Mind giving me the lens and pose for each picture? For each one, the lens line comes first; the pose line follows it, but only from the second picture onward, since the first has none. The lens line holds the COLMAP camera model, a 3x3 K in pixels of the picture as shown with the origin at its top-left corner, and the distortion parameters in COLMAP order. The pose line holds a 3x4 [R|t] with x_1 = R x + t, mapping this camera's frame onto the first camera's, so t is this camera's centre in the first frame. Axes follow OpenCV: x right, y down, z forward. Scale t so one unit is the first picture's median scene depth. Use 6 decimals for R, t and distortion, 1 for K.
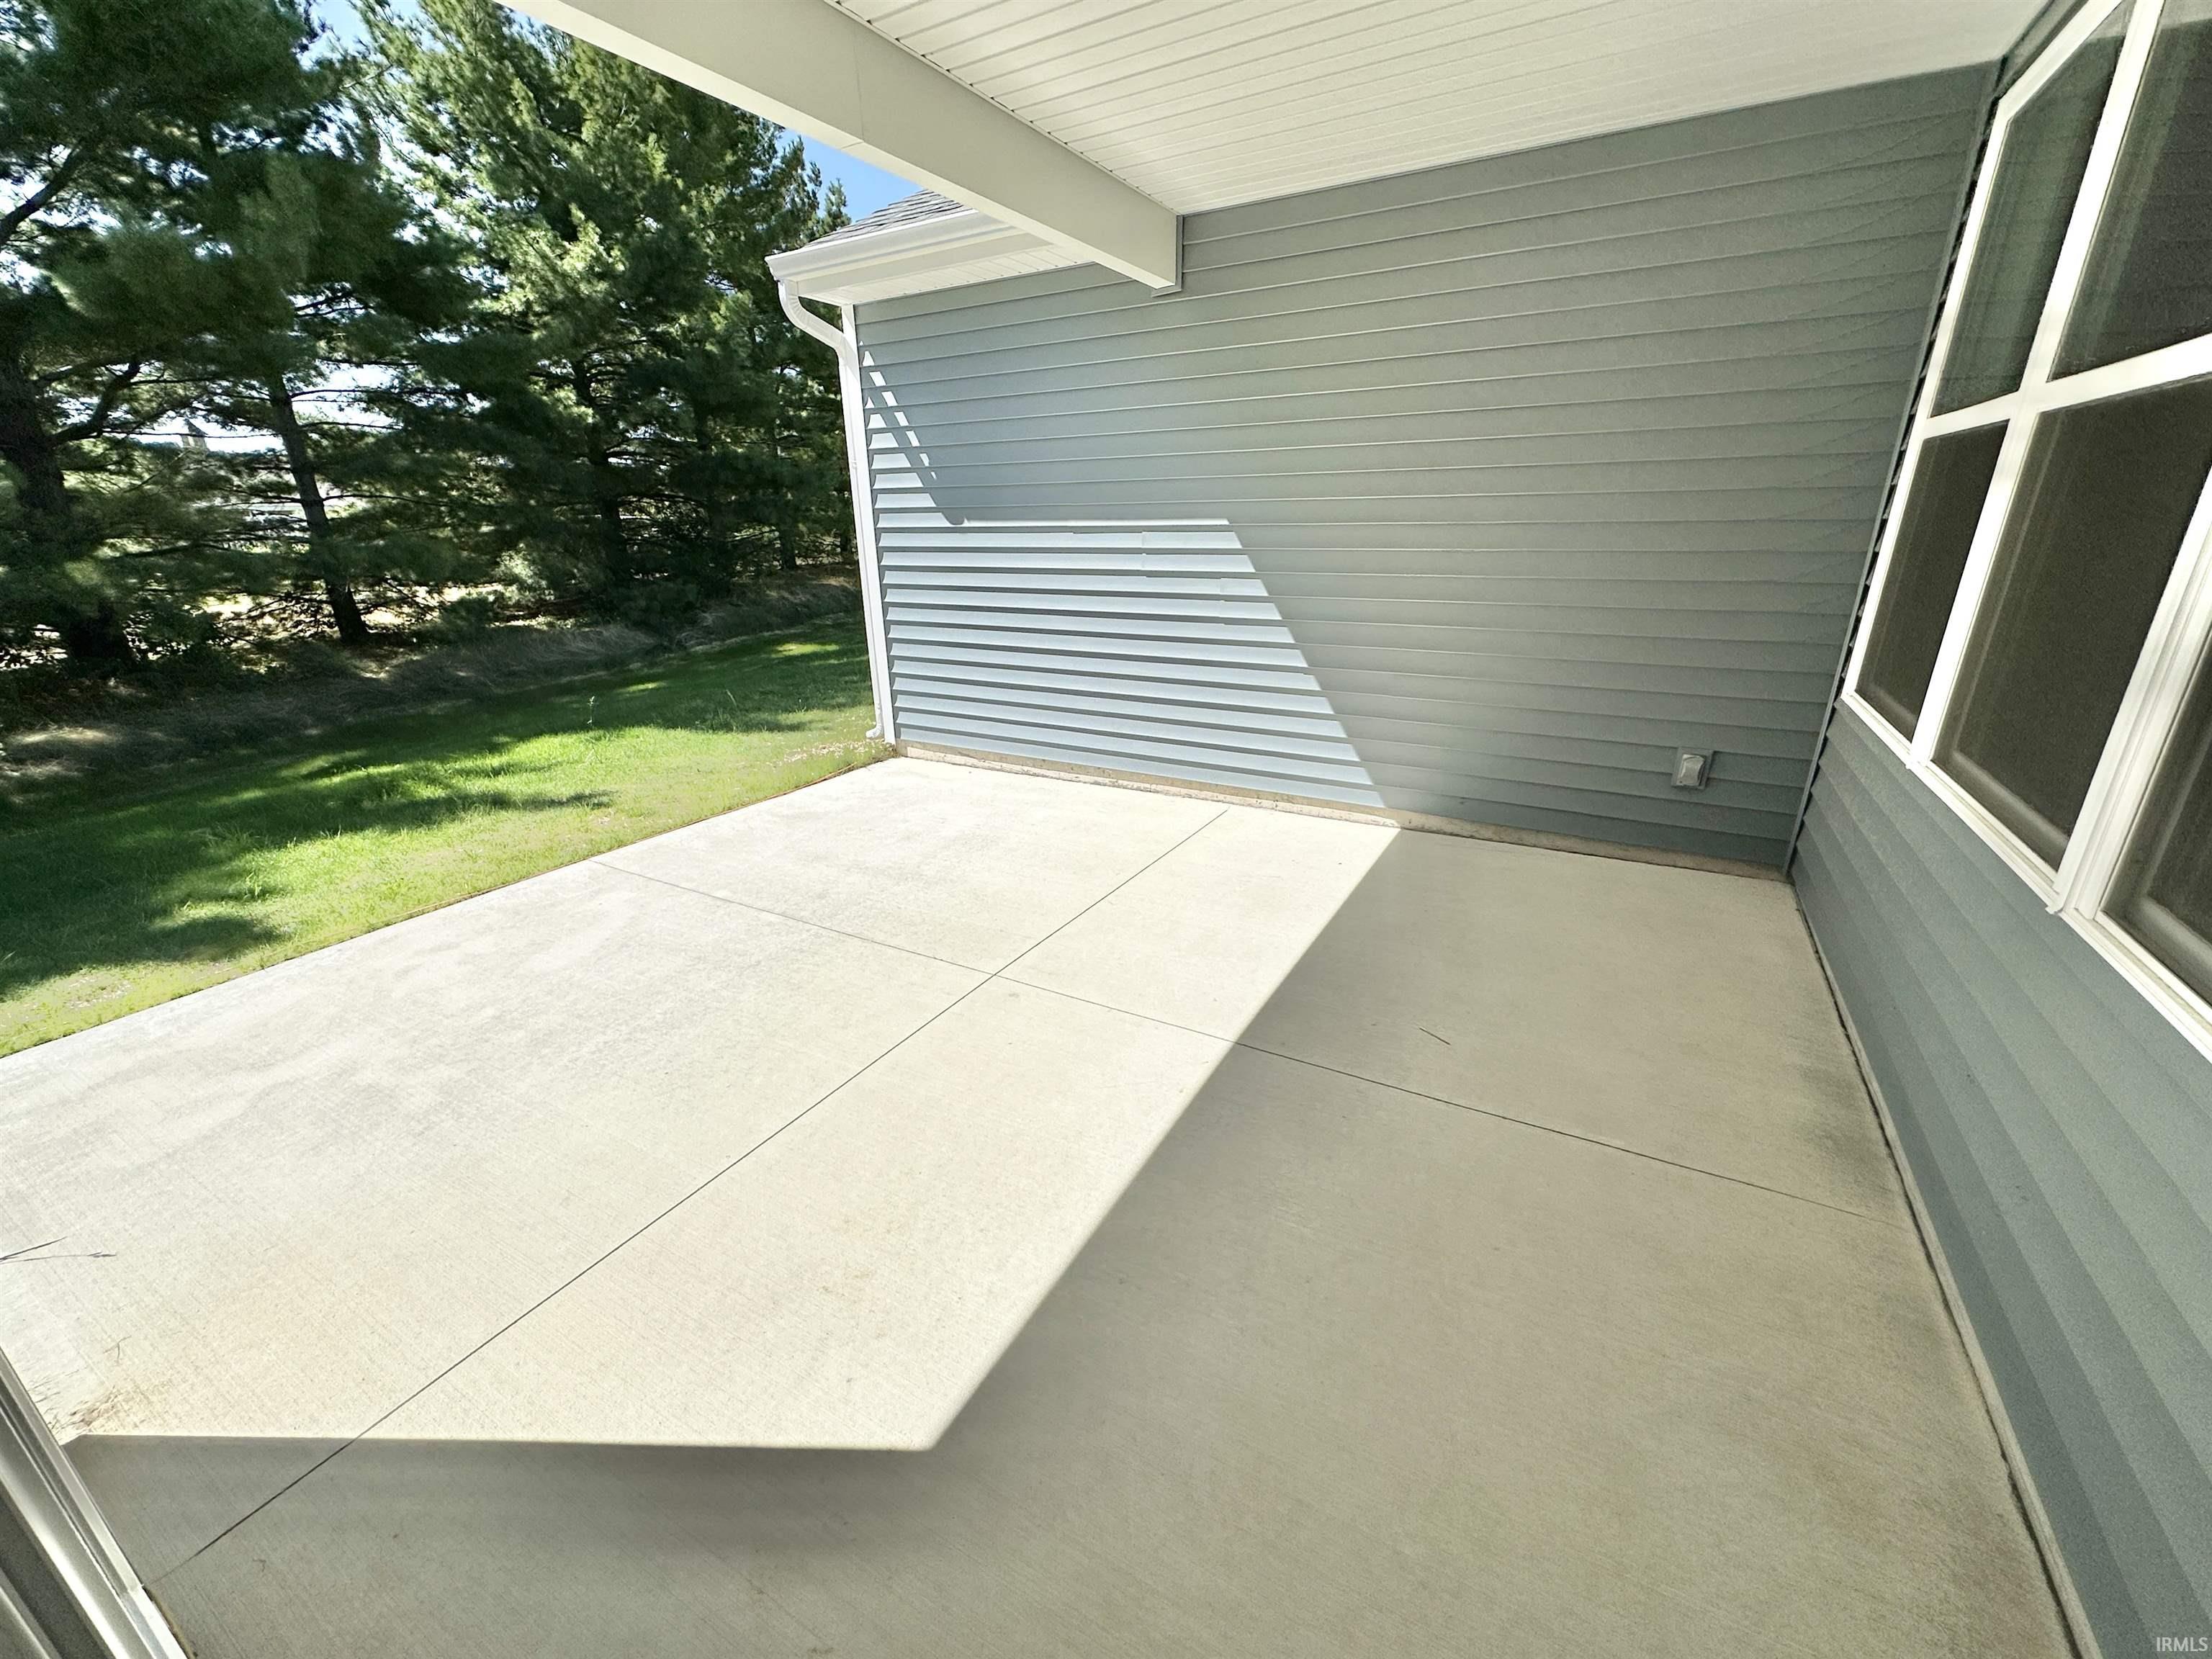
lens RADIAL K [[882.9, 0, 1093.0], [0, 882.9, 838.3], [0, 0, 1]] dist [-0.003513, 0.000925]
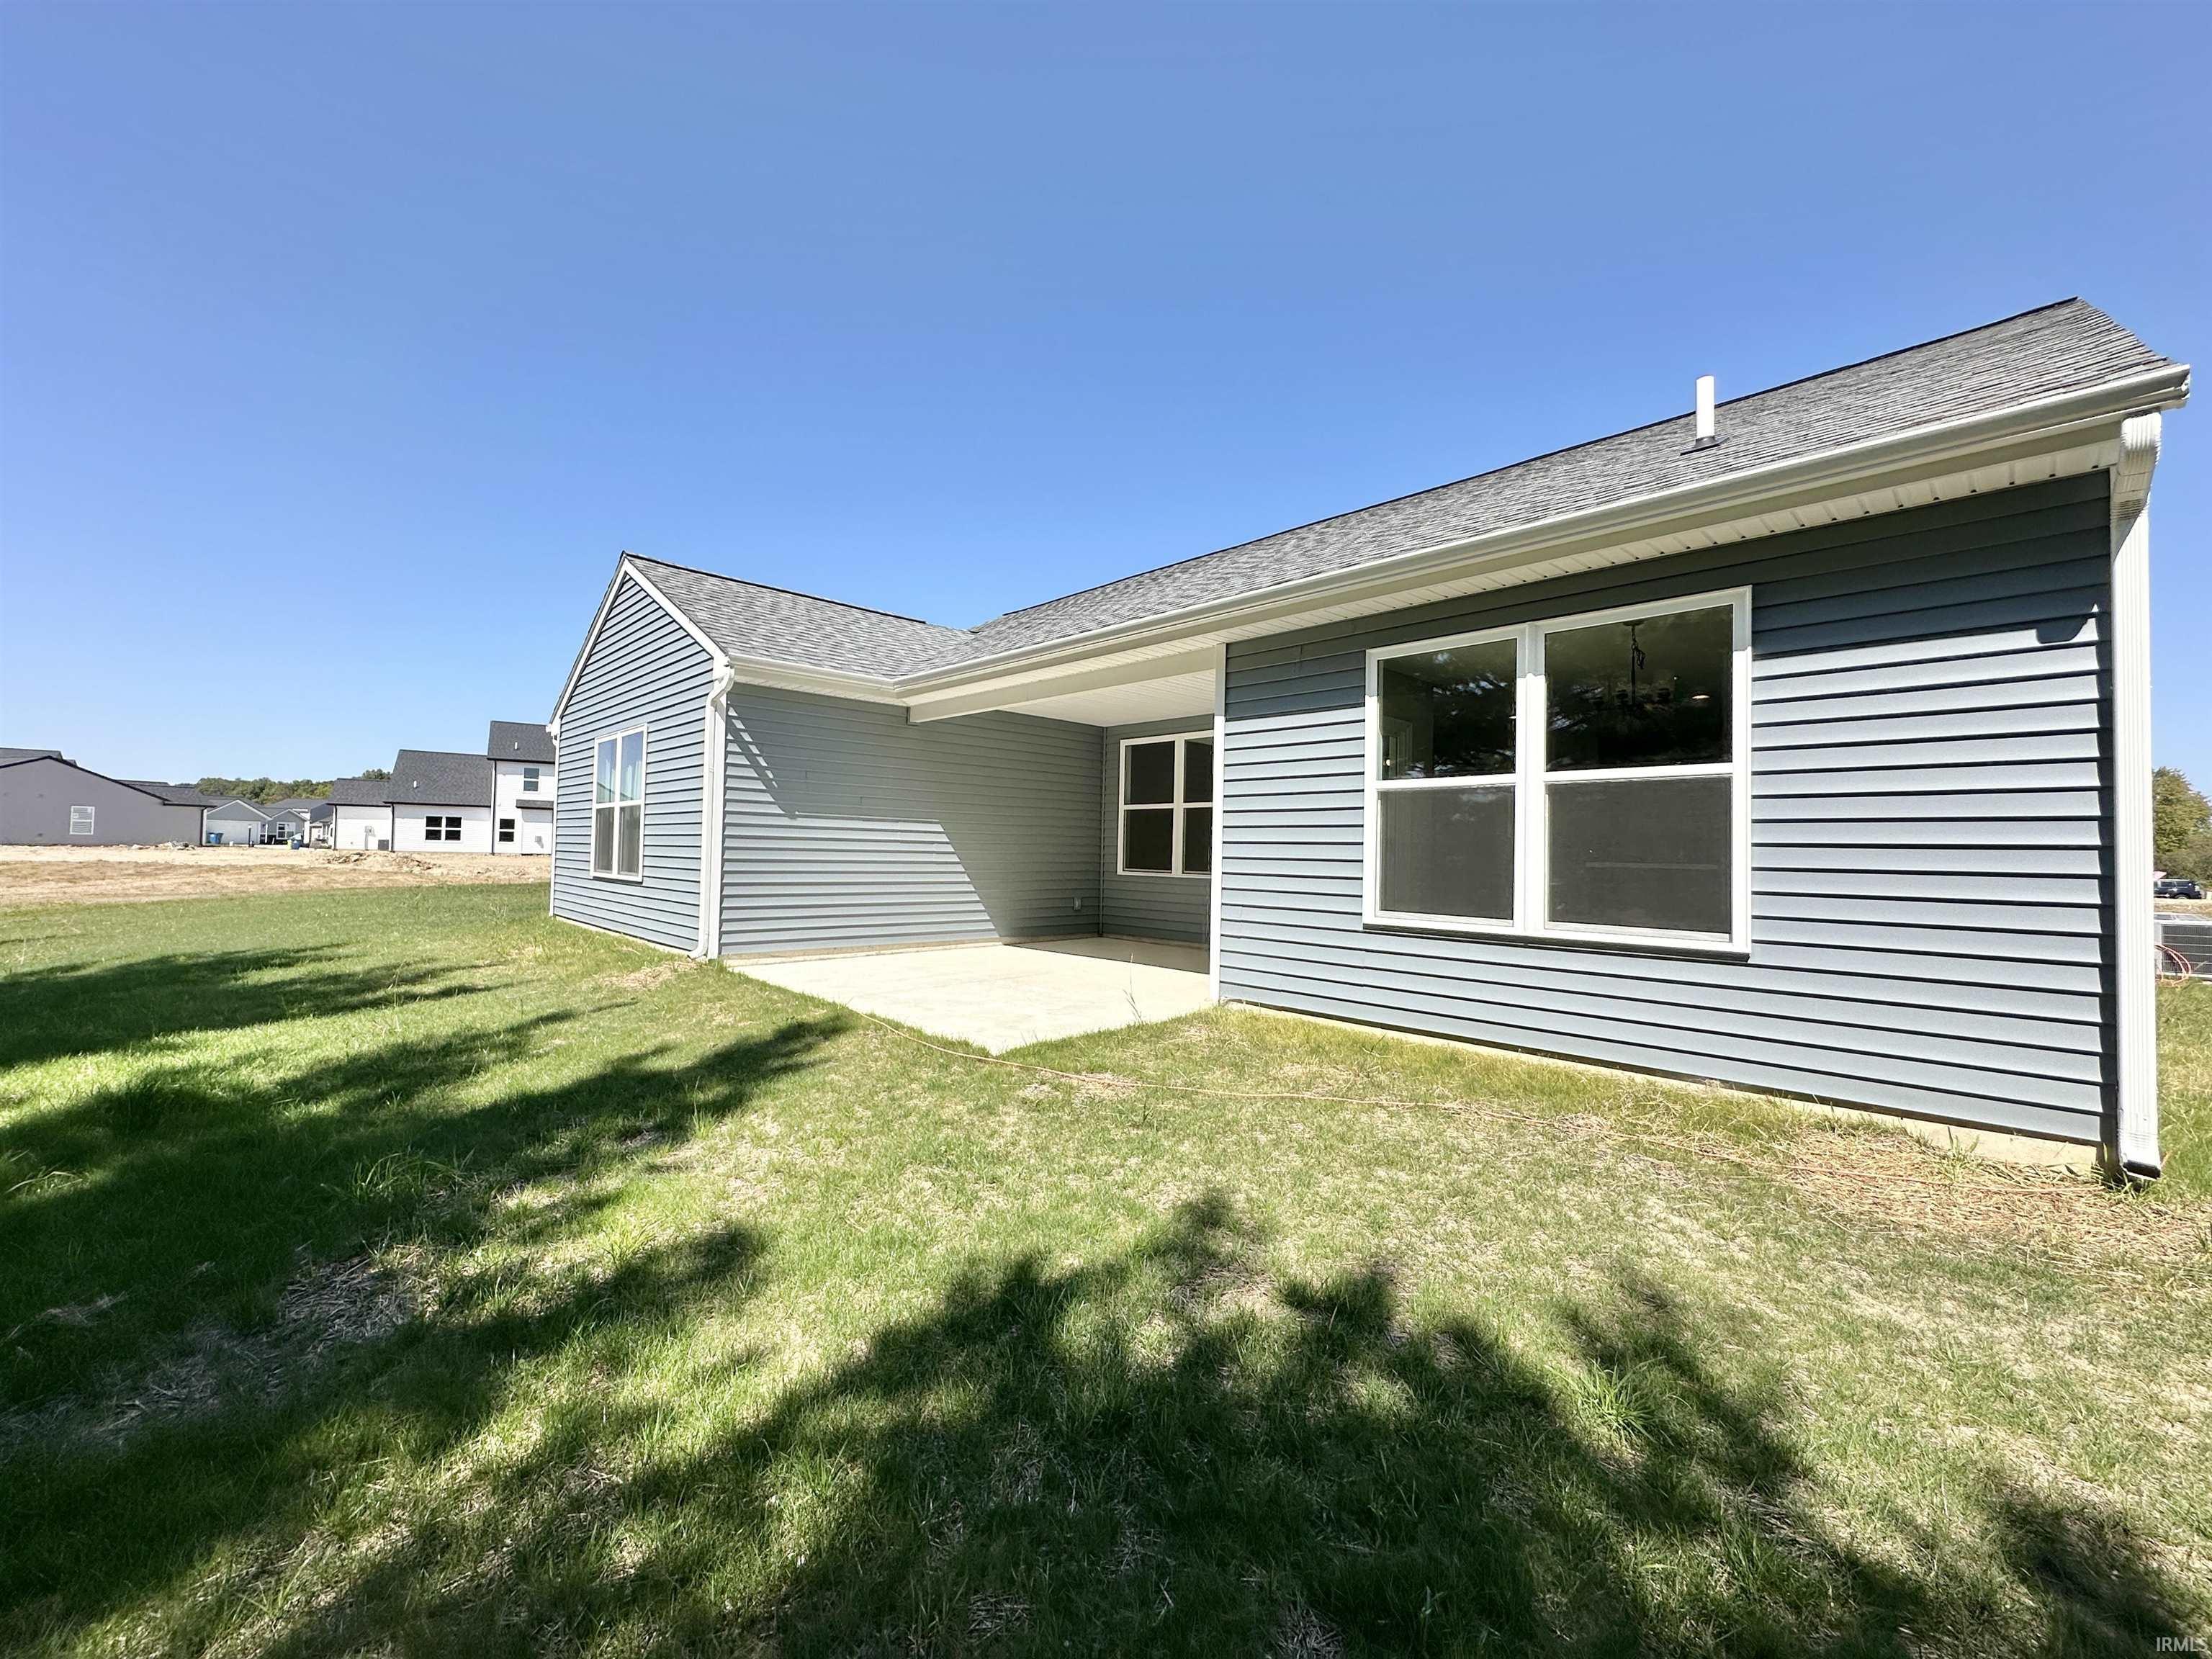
lens RADIAL K [[882.9, 0, 1096.9], [0, 882.9, 824.5], [0, 0, 1]] dist [-0.003513, 0.000925]
pose [[0.279801, 0.052221, 0.958637, -1.593566], [0.303171, 0.942620, -0.139836, 0.077749], [-0.910933, 0.329757, 0.247915, 0.059635]]
